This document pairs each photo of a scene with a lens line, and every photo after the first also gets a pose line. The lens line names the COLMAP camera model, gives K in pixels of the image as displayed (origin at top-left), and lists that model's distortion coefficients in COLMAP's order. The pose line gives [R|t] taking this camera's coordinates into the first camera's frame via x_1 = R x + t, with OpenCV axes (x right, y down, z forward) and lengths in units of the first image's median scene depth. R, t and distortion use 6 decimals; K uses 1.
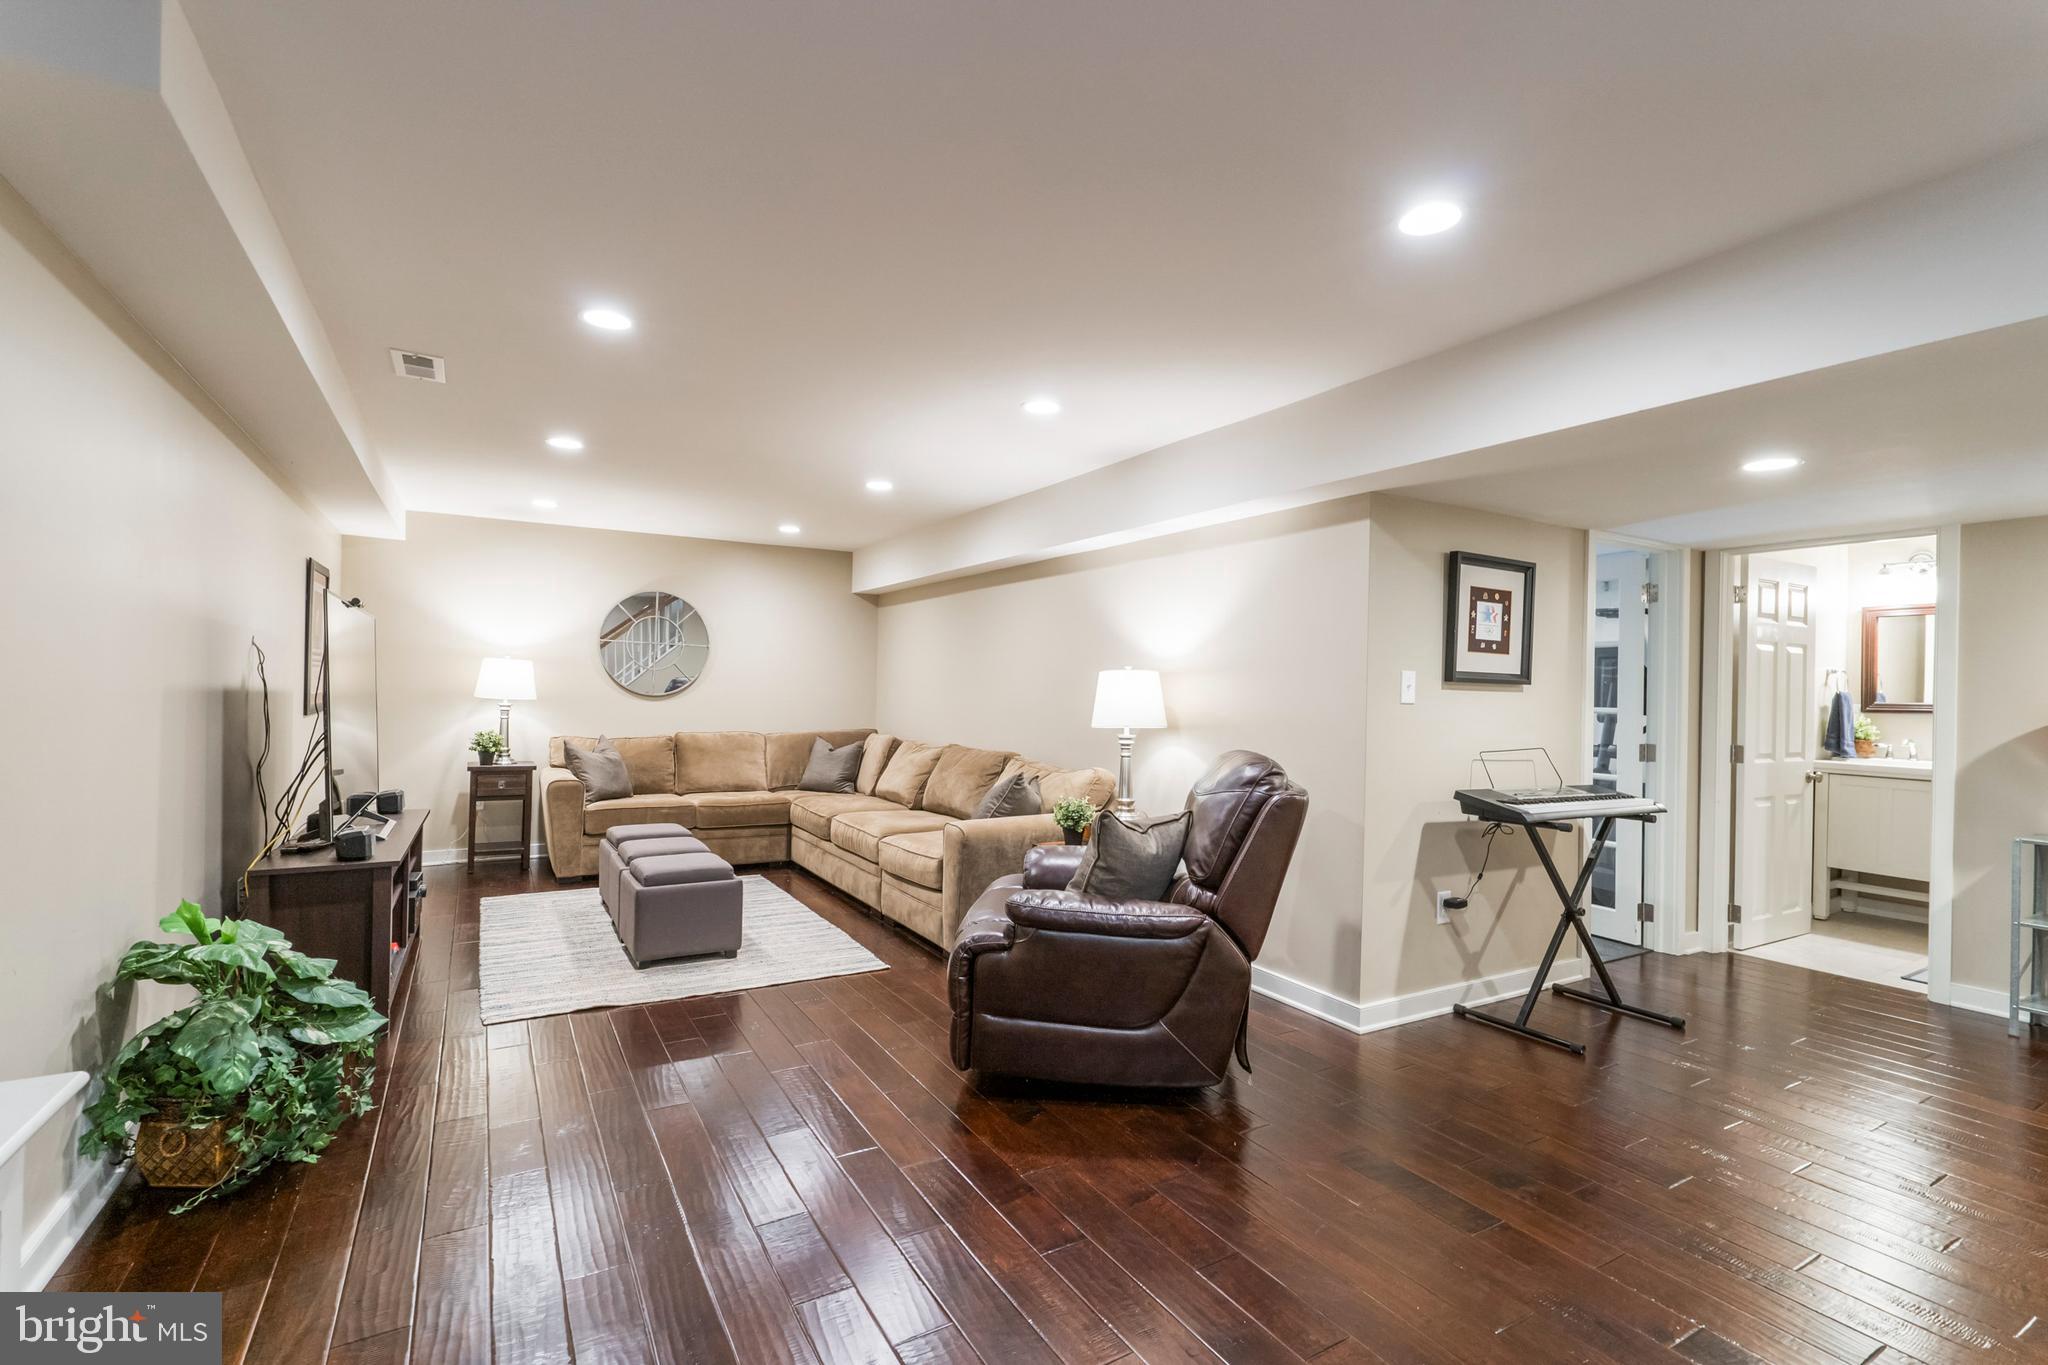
lens RADIAL K [[922.4, 0, 1018.5], [0, 922.4, 686.8], [0, 0, 1]] dist [0.005257, -0.000166]
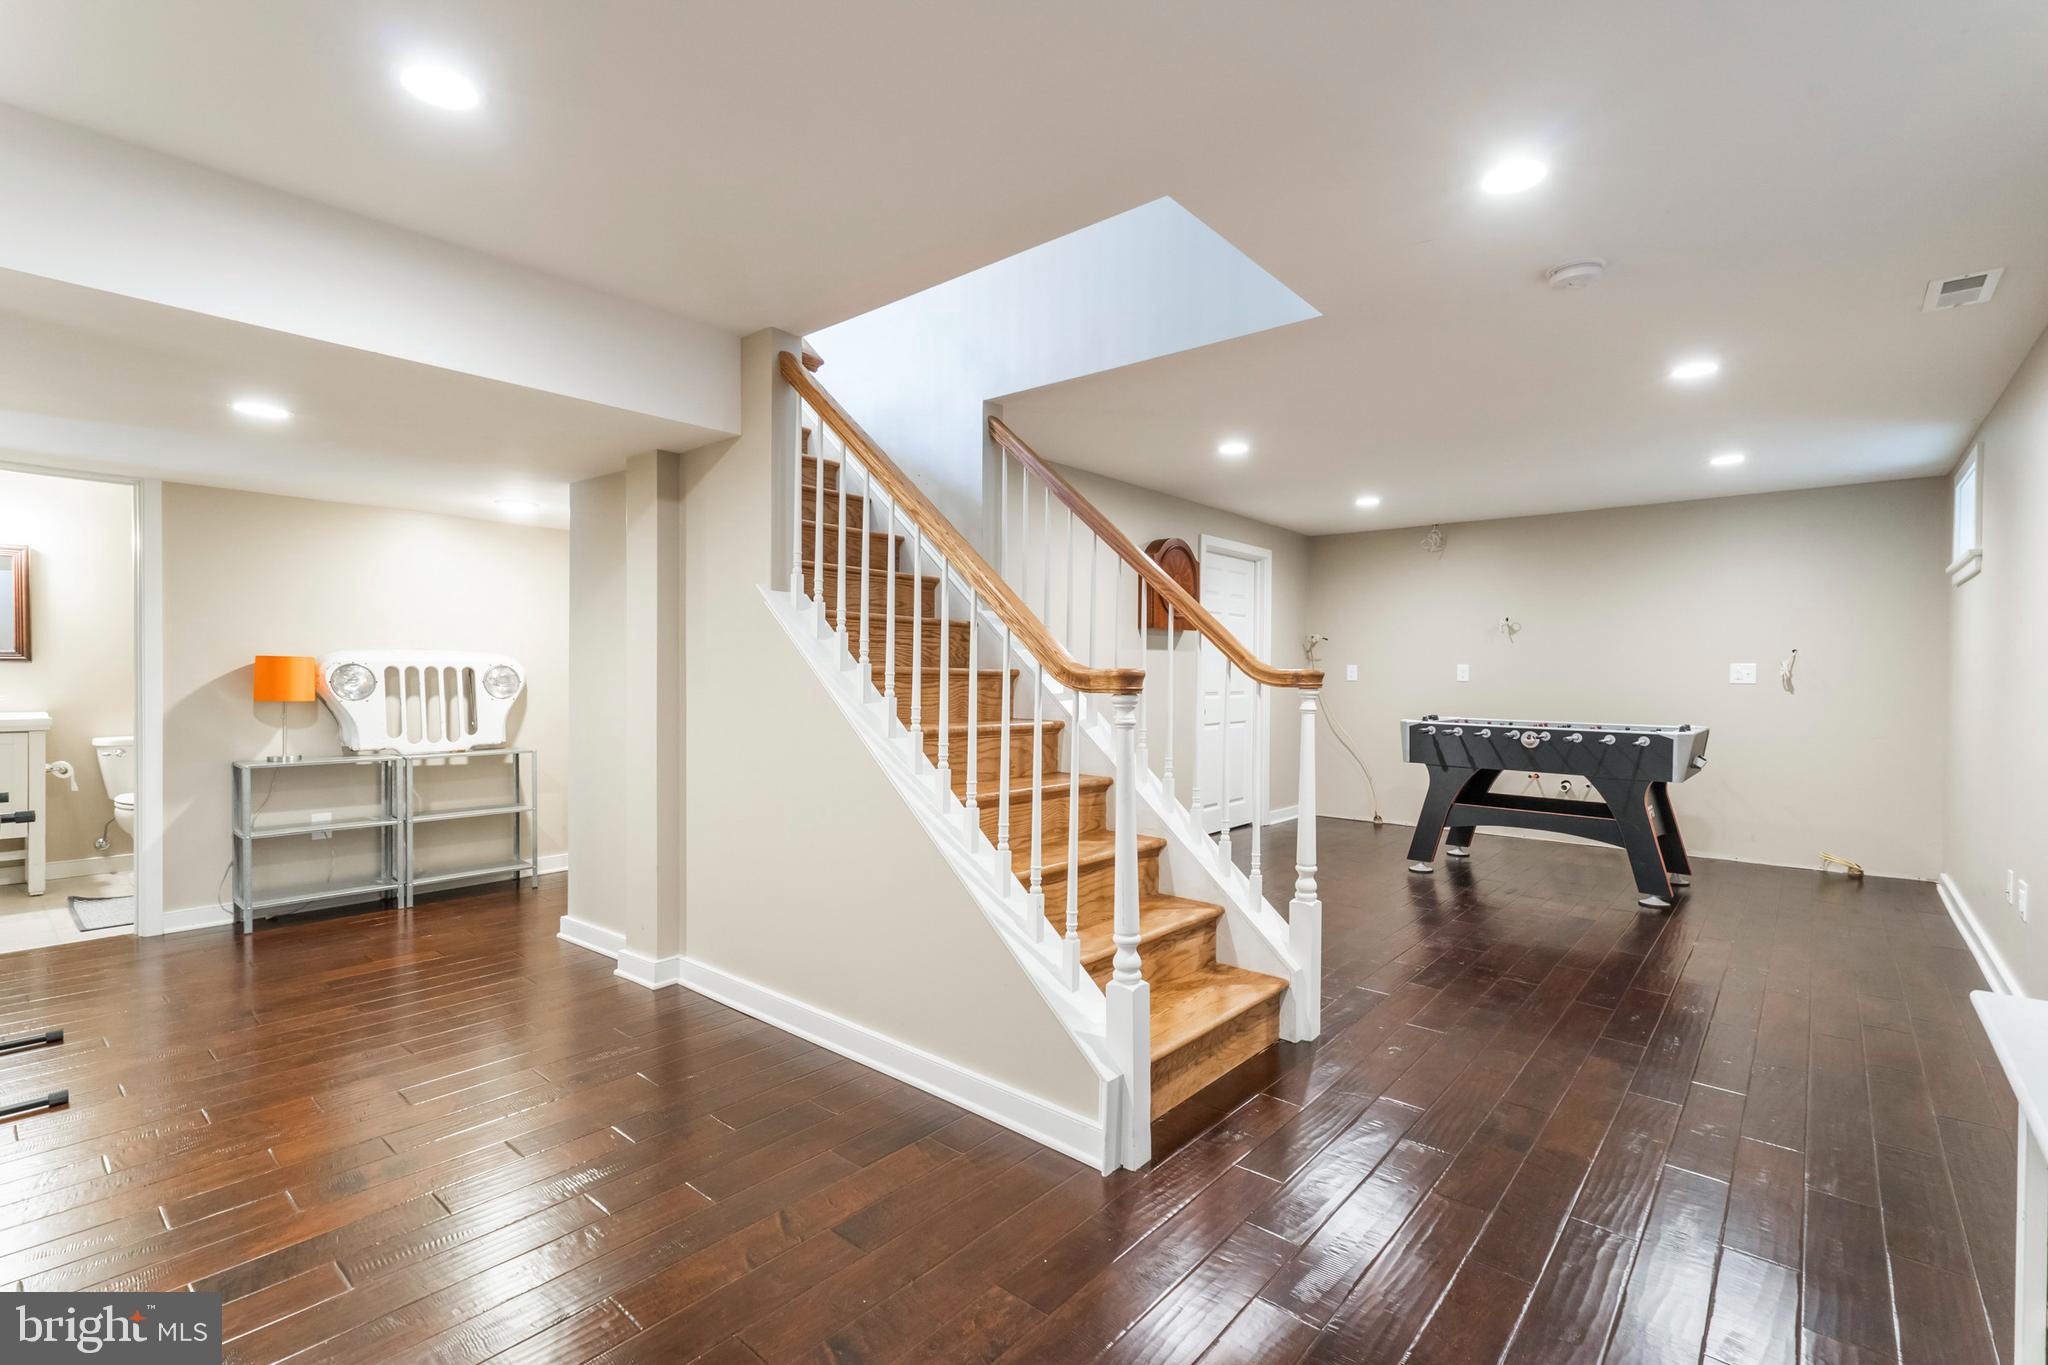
lens RADIAL K [[922.4, 0, 1018.5], [0, 922.4, 686.8], [0, 0, 1]] dist [0.005257, -0.000166]
pose [[-0.325811, -0.032662, 0.944870, -0.253220], [-0.015743, 0.999452, 0.029120, 0.010202], [-0.945304, -0.005388, -0.326147, 0.338242]]
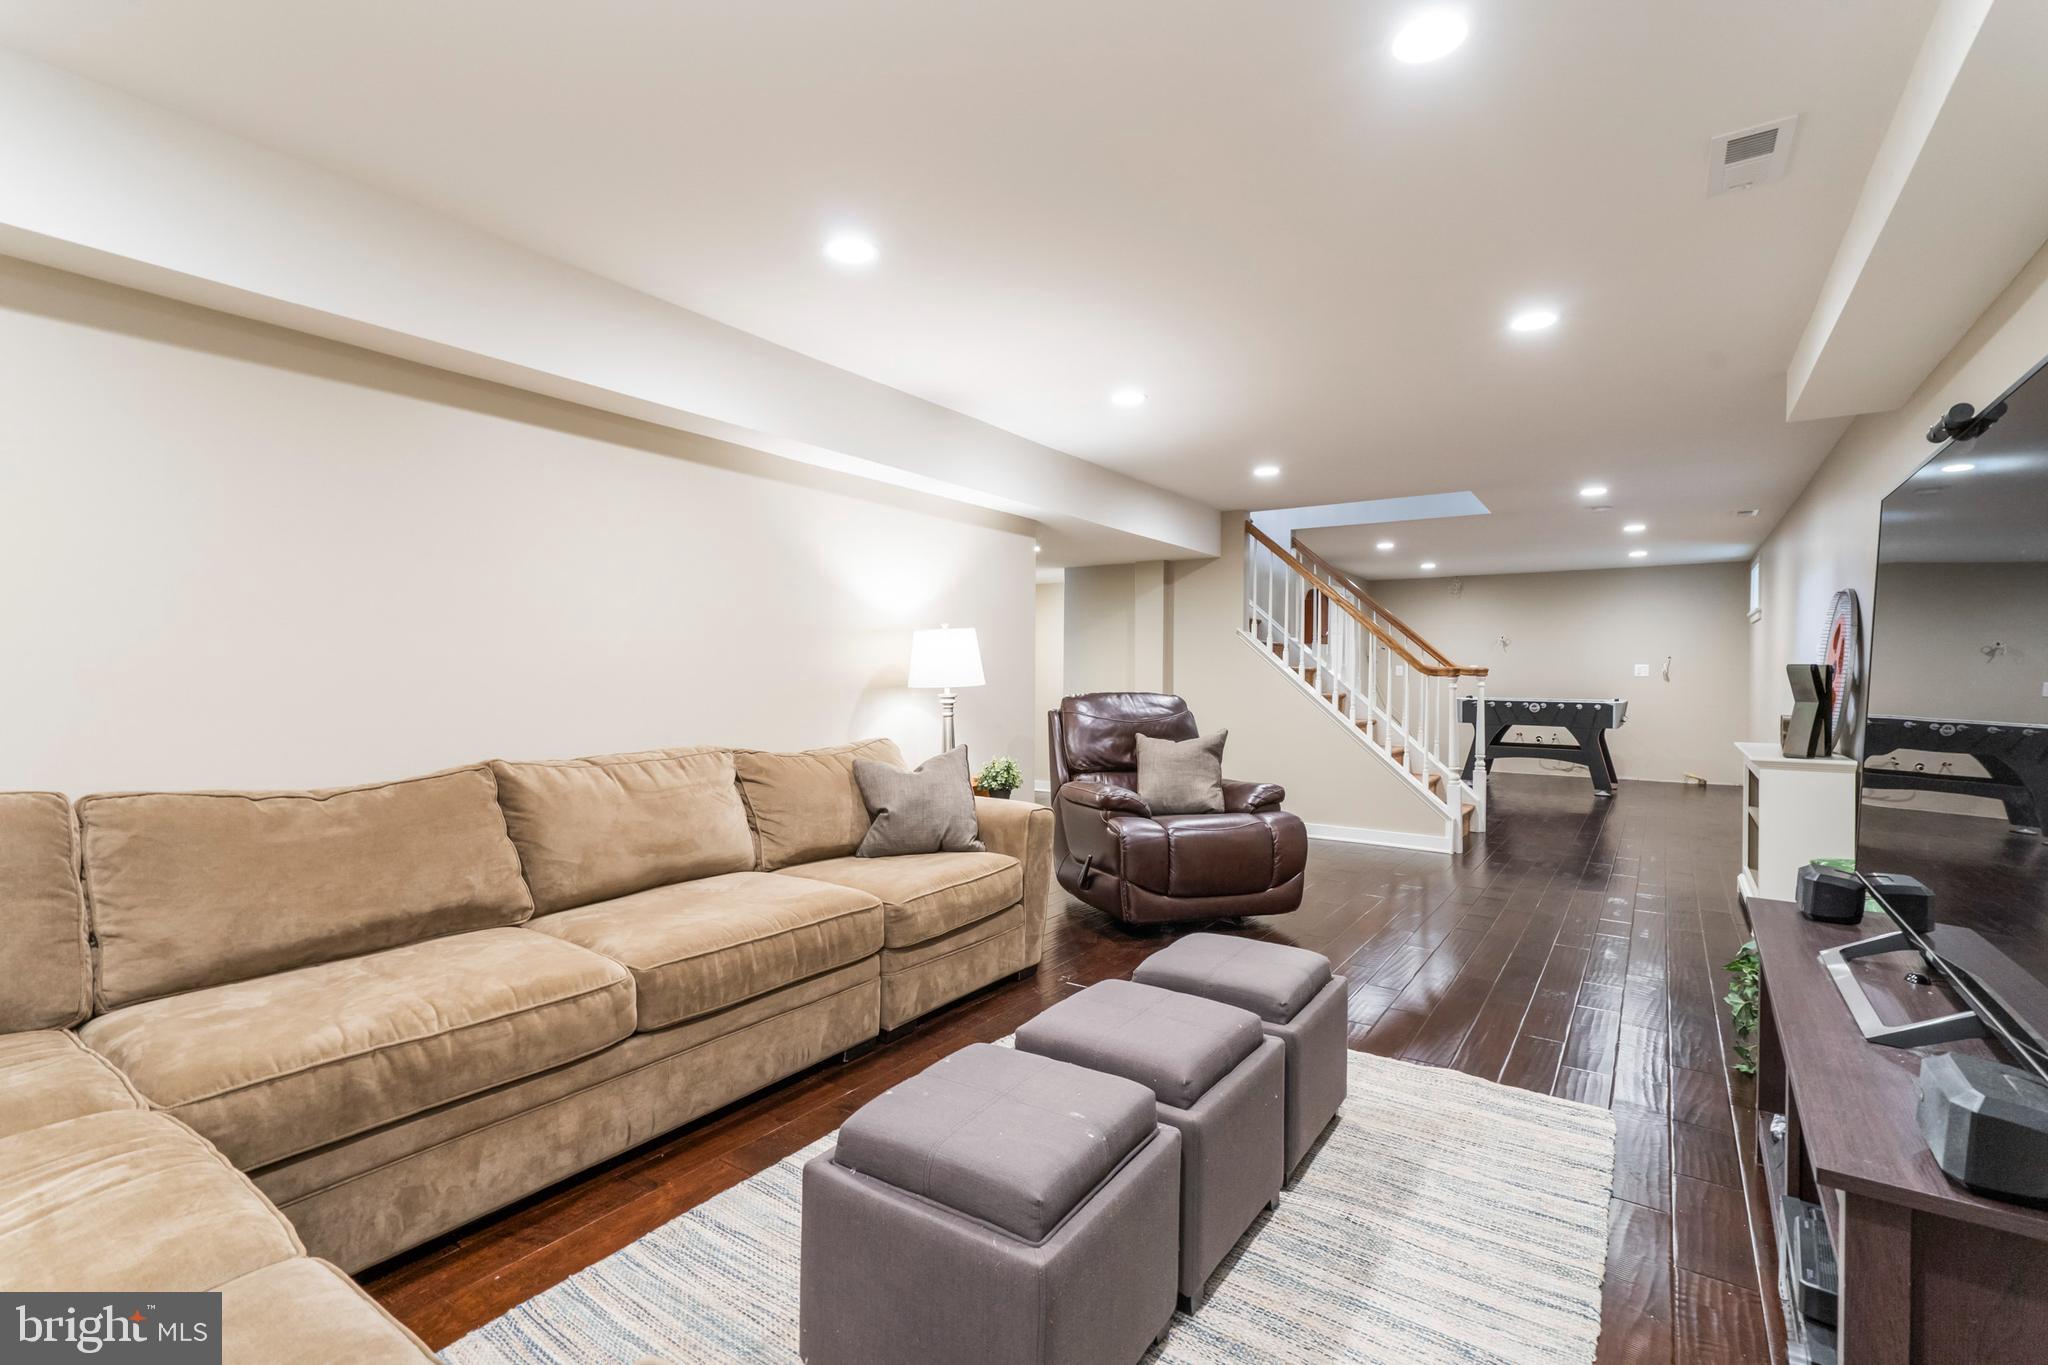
lens RADIAL K [[922.4, 0, 1018.5], [0, 922.4, 686.8], [0, 0, 1]] dist [0.005257, -0.000166]
pose [[-0.421046, -0.032689, 0.906450, -0.739484], [-0.016870, 0.999460, 0.028207, 0.014621], [-0.906882, -0.003416, -0.421370, 1.243002]]
